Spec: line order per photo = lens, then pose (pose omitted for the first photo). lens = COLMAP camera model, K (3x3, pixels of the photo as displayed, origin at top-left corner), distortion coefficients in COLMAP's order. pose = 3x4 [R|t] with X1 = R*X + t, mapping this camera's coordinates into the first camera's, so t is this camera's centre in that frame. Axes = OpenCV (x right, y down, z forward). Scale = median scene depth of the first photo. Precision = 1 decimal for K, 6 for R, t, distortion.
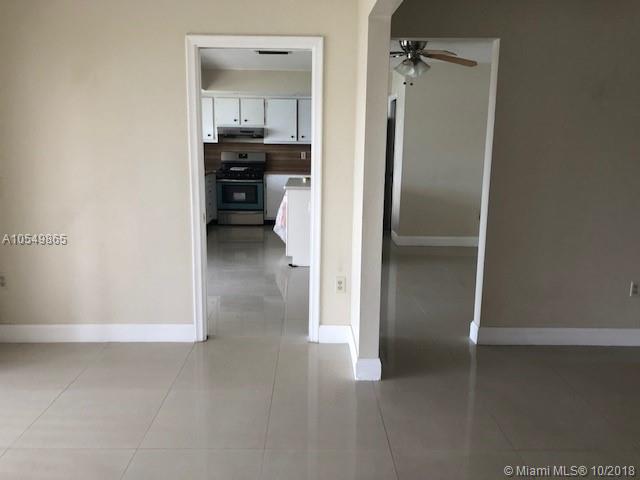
lens RADIAL K [[536.1, 0, 320.0], [0, 536.1, 240.0], [0, 0, 1]] dist [0.122975, -0.001834]
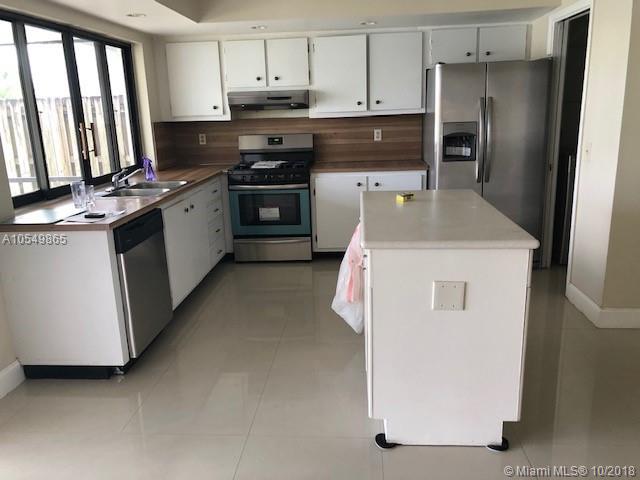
lens RADIAL K [[533.3, 0, 320.5], [0, 533.3, 267.8], [0, 0, 1]] dist [-0.004148, -0.009278]
pose [[0.994811, -0.016318, -0.100422, -0.038677], [0.026068, 0.994986, 0.096558, -0.075907], [0.098343, -0.098674, 0.990248, 0.431258]]
